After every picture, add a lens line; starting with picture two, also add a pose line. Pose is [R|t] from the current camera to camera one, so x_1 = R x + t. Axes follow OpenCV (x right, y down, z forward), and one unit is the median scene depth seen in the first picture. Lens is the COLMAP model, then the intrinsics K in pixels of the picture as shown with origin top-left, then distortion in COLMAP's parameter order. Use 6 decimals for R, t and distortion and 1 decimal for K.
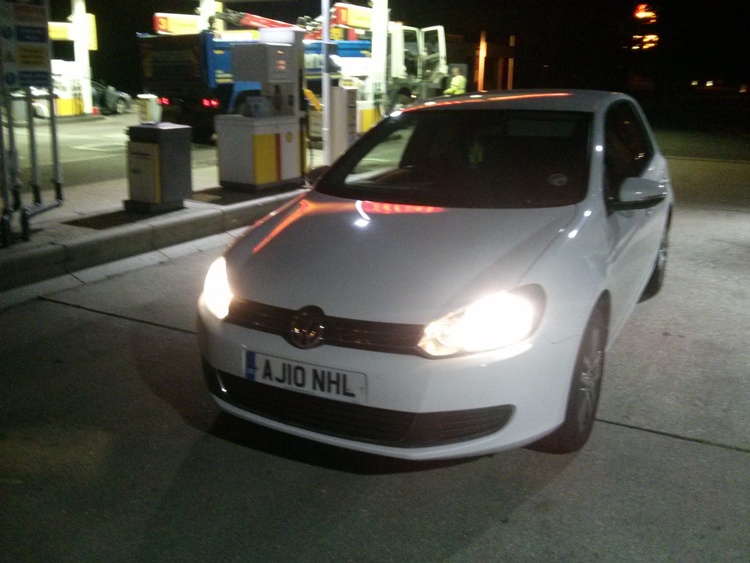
lens RADIAL K [[682.9, 0, 375.0], [0, 682.9, 281.5], [0, 0, 1]] dist [0.078433, -0.340010]
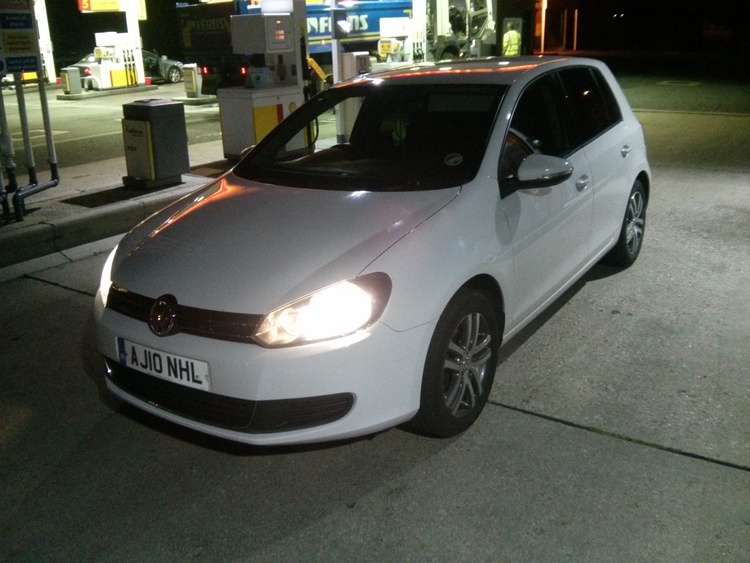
lens RADIAL K [[693.1, 0, 375.0], [0, 693.1, 281.5], [0, 0, 1]] dist [0.048441, -0.271090]
pose [[0.994429, -0.005763, -0.105251, 0.146051], [0.011362, 0.998547, 0.052677, -0.015956], [0.104794, -0.053579, 0.993050, -0.000416]]
